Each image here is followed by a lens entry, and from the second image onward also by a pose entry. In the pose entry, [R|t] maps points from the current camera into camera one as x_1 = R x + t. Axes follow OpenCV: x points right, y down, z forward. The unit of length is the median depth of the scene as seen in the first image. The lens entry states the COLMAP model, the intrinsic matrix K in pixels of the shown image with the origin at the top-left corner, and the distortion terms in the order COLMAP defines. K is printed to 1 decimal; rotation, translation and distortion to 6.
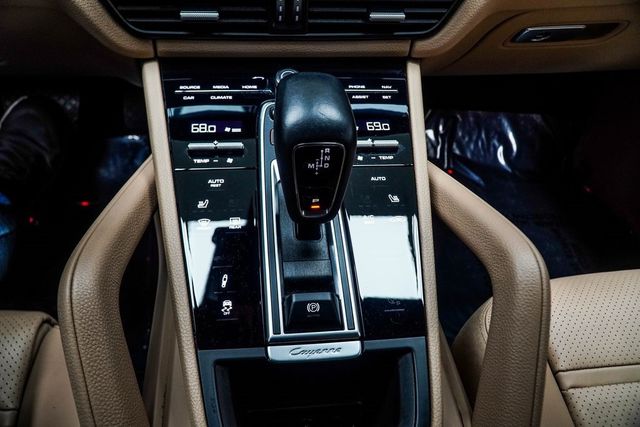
lens RADIAL K [[517.2, 0, 301.8], [0, 517.2, 214.0], [0, 0, 1]] dist [0.004482, 0.021168]
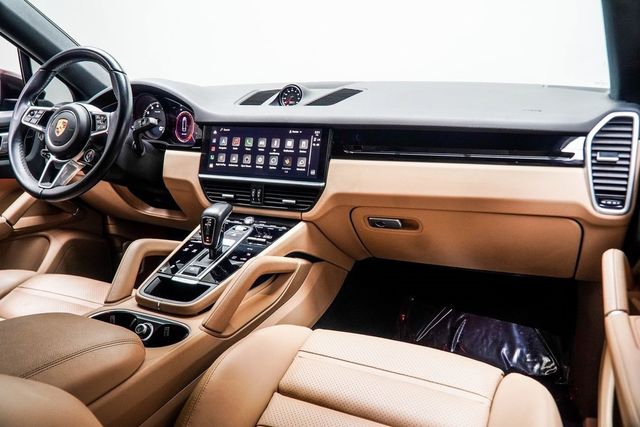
lens RADIAL K [[517.2, 0, 294.9], [0, 517.2, 206.3], [0, 0, 1]] dist [0.004482, 0.021168]
pose [[0.836395, 0.054114, -0.545450, 1.668455], [-0.328682, 0.845871, -0.420084, 0.733603], [0.438648, 0.530635, 0.725268, -0.853143]]
